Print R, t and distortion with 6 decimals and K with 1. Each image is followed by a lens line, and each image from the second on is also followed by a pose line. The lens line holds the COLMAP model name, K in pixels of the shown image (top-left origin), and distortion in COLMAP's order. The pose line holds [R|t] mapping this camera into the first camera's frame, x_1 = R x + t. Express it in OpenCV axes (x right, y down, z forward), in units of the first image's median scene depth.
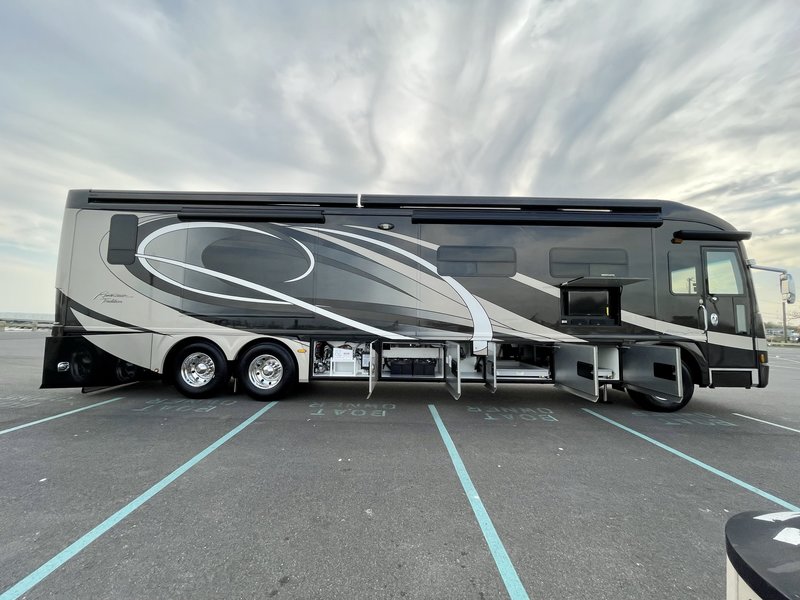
lens RADIAL K [[328.3, 0, 396.2], [0, 328.3, 290.4], [0, 0, 1]] dist [-0.000989, 0.000849]
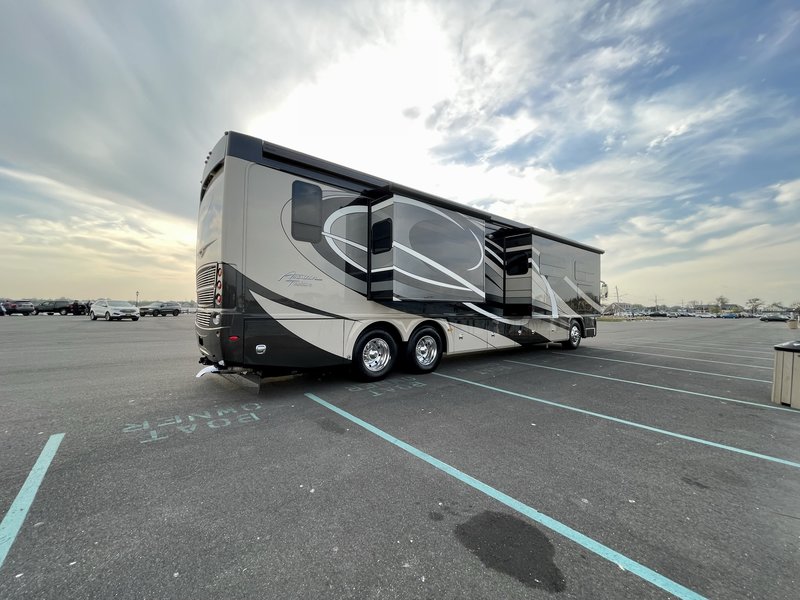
lens RADIAL K [[328.3, 0, 392.8], [0, 328.3, 299.1], [0, 0, 1]] dist [-0.000989, 0.000849]
pose [[0.784768, 0.010184, 0.619705, -1.208987], [-0.050397, 0.997603, 0.047426, 0.019951], [-0.617737, -0.068450, 0.783400, 0.171222]]
